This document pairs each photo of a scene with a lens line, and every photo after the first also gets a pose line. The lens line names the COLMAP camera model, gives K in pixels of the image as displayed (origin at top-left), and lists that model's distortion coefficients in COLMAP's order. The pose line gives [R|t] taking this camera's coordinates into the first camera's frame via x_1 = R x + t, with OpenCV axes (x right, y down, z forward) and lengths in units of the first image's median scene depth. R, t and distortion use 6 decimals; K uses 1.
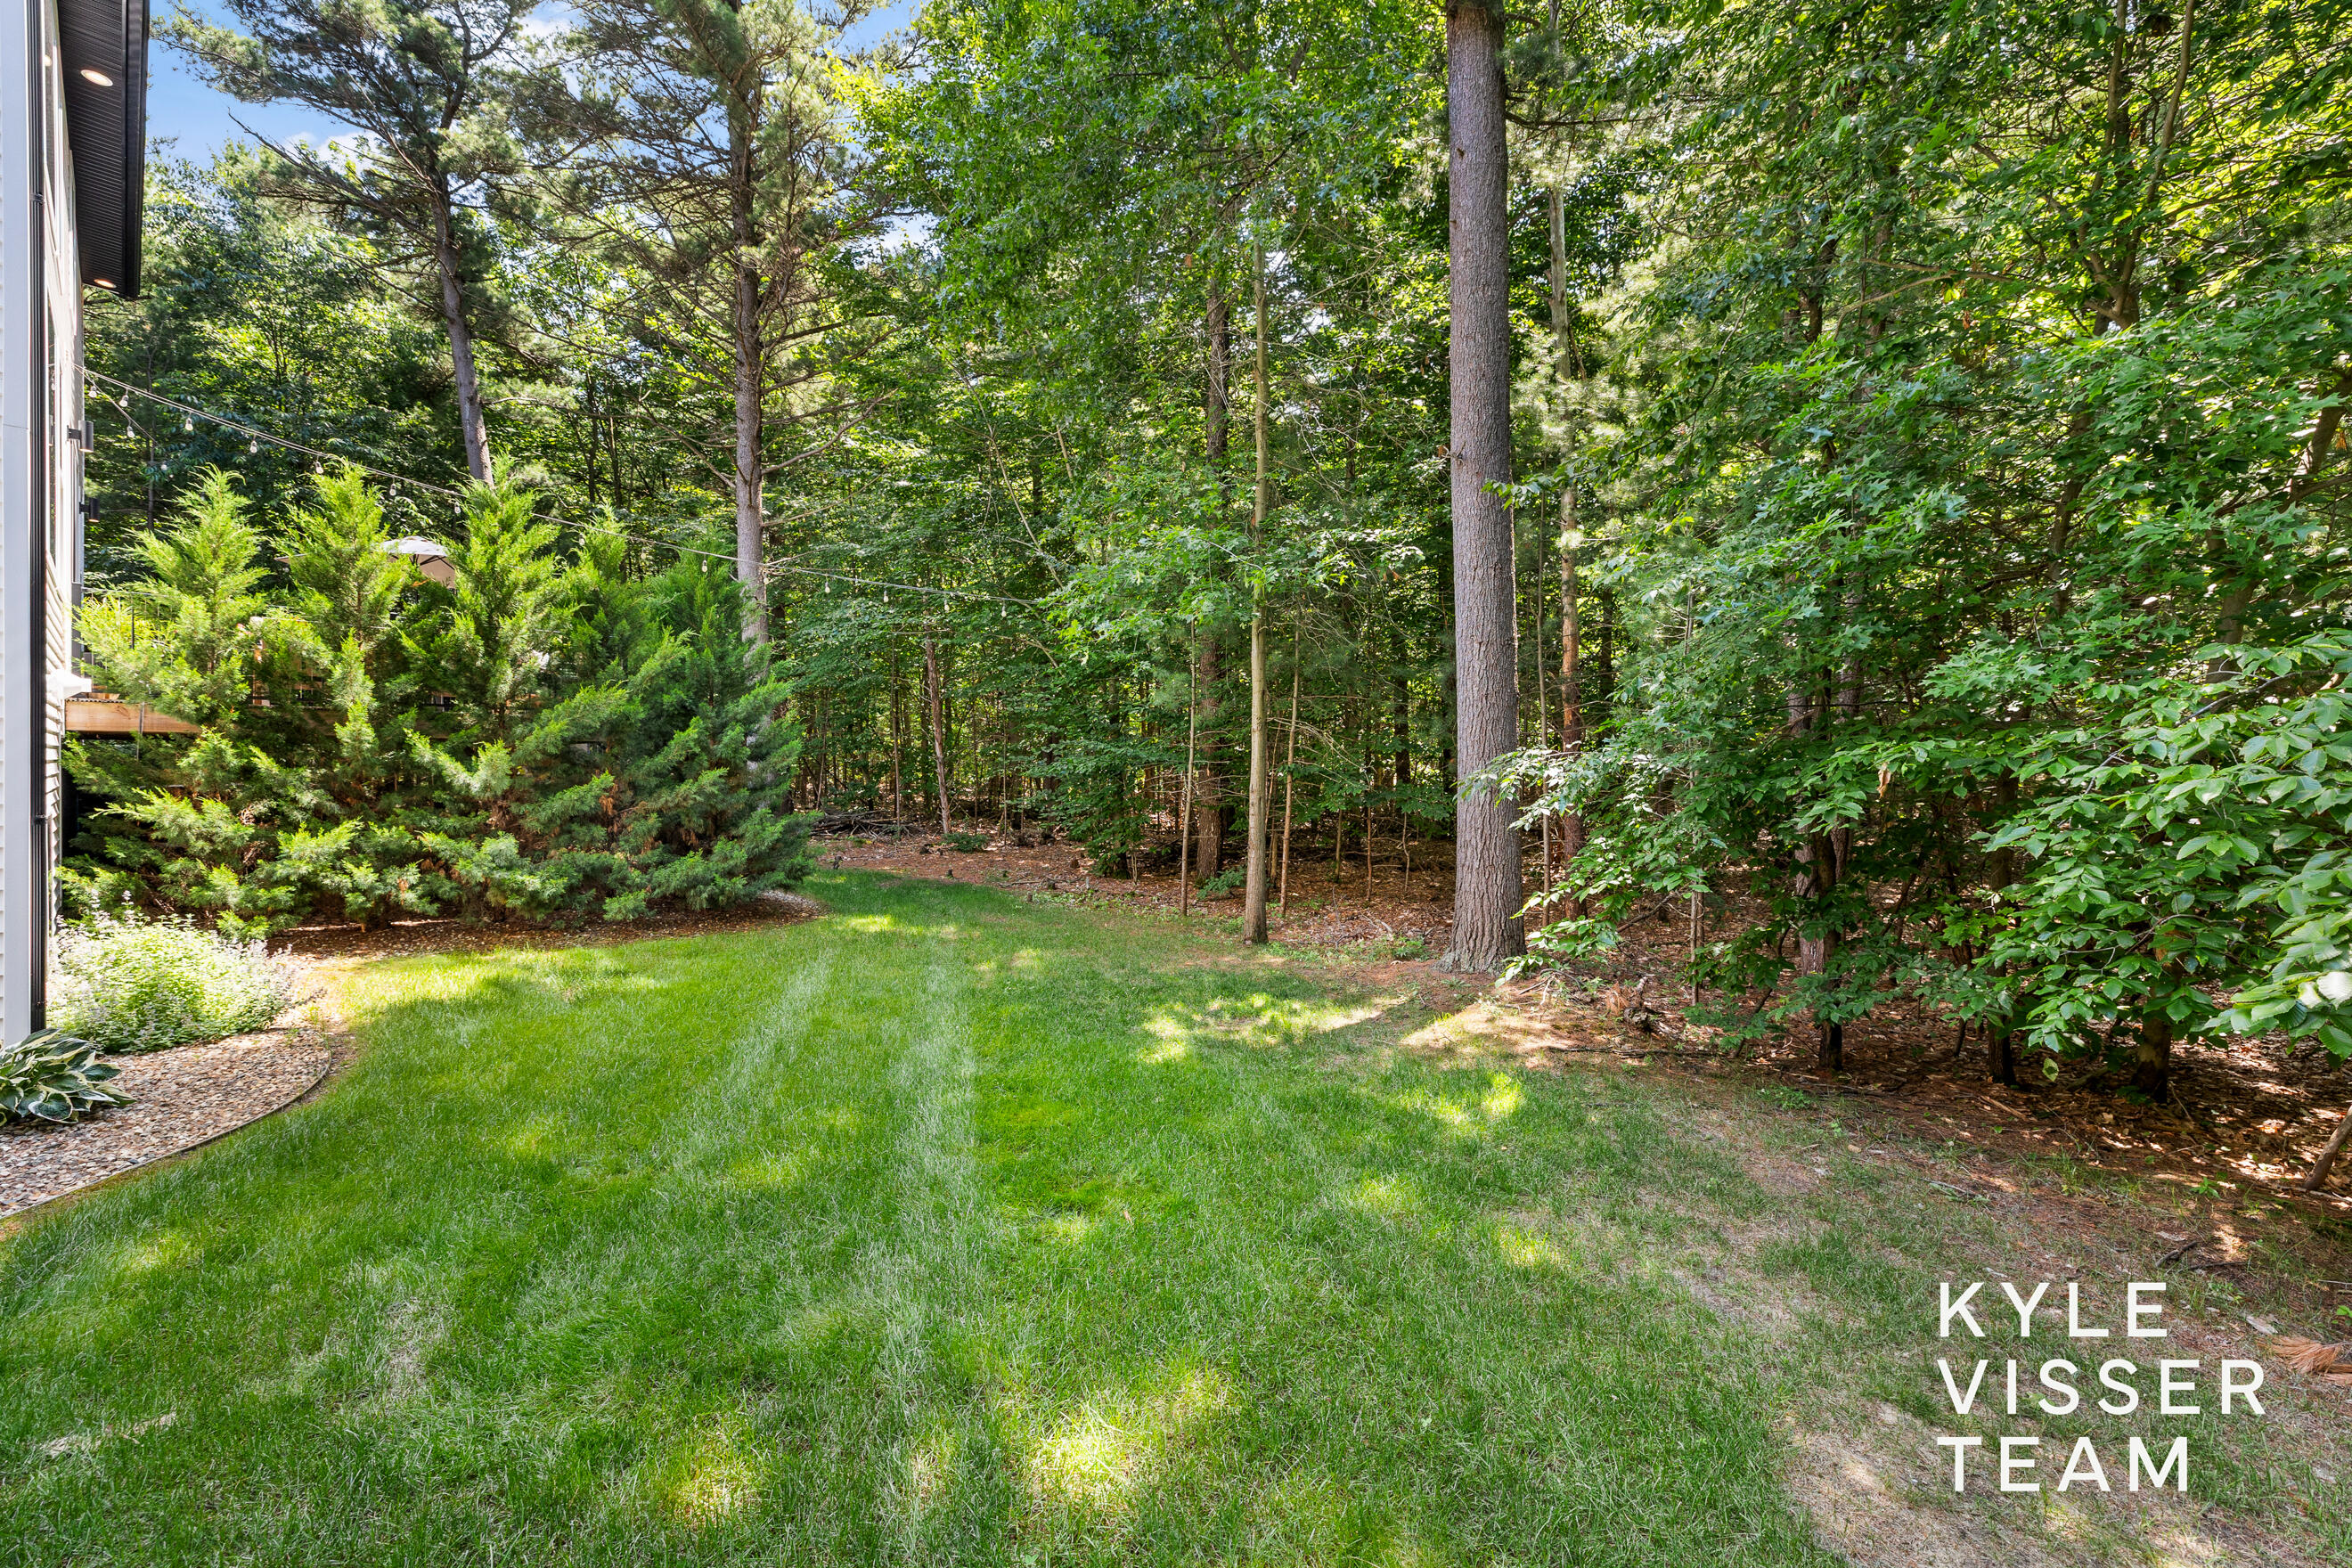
lens RADIAL K [[1018.8, 0, 1176.0], [0, 1018.8, 784.0], [0, 0, 1]] dist [-0.001184, -0.000367]
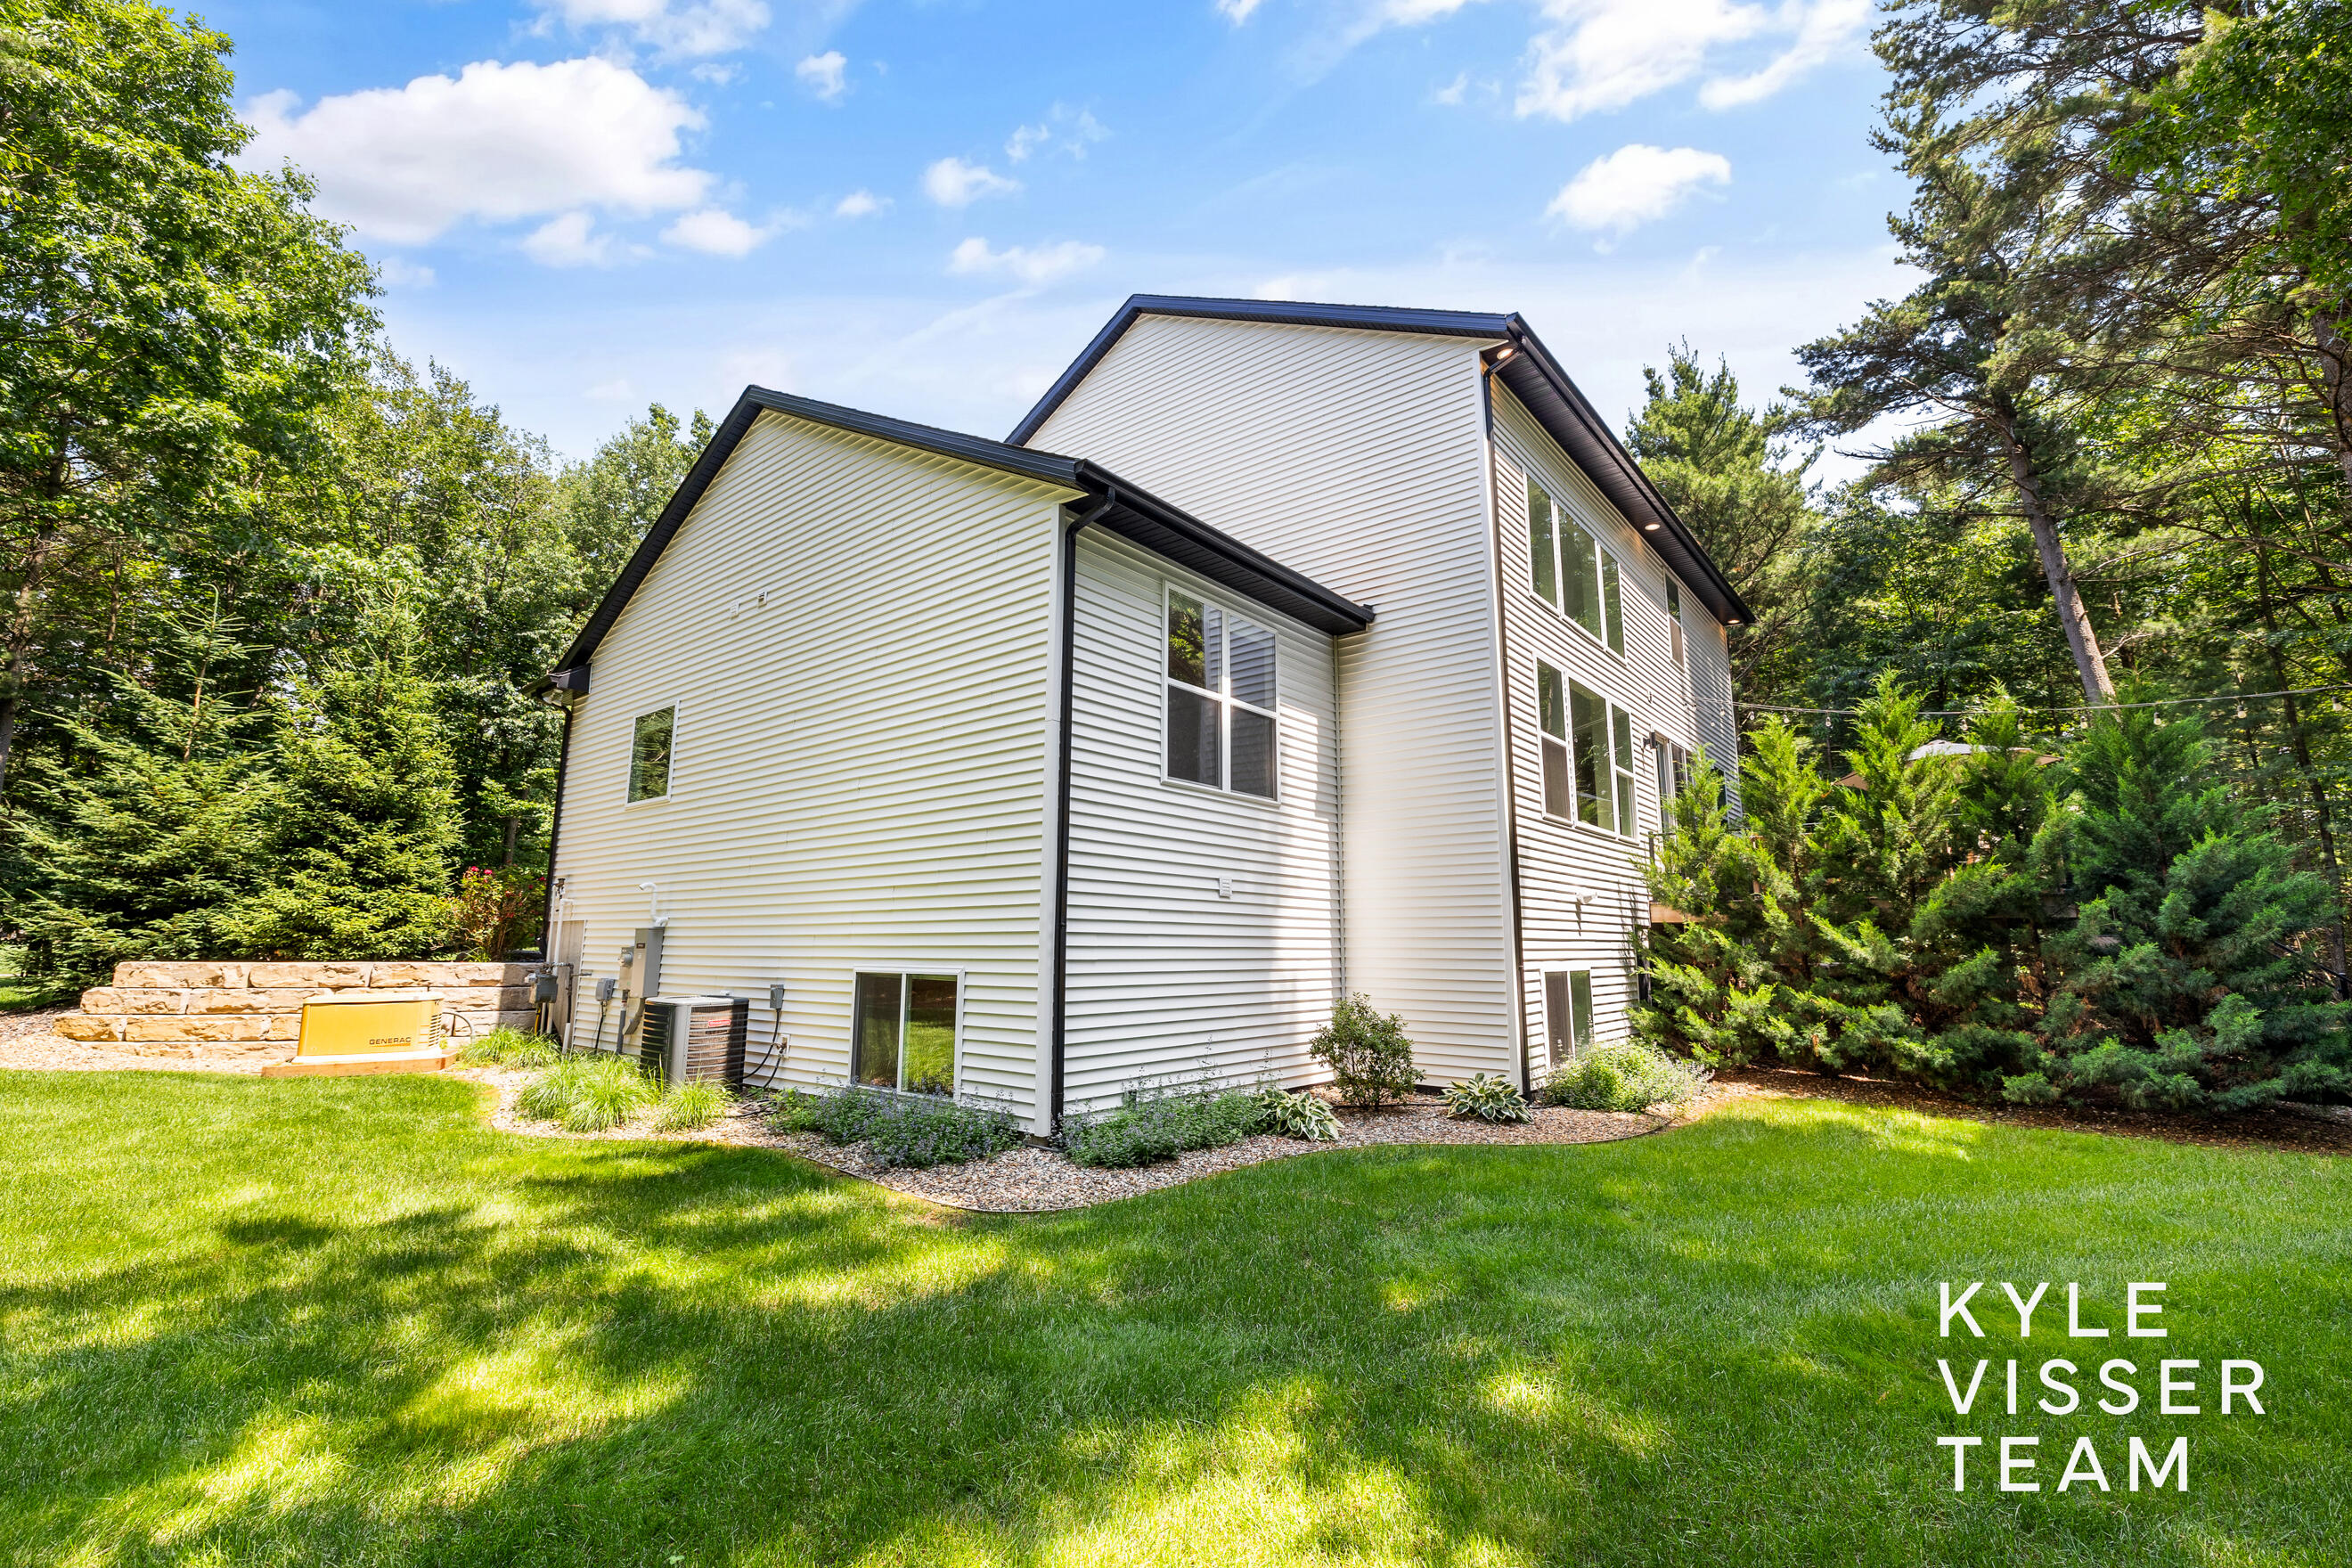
lens RADIAL K [[1018.8, 0, 1176.0], [0, 1018.8, 784.0], [0, 0, 1]] dist [-0.001184, -0.000367]
pose [[0.045321, -0.162768, -0.985623, 0.454288], [-0.016213, 0.986387, -0.163639, 0.006722], [0.998841, 0.023396, 0.042065, 0.152443]]
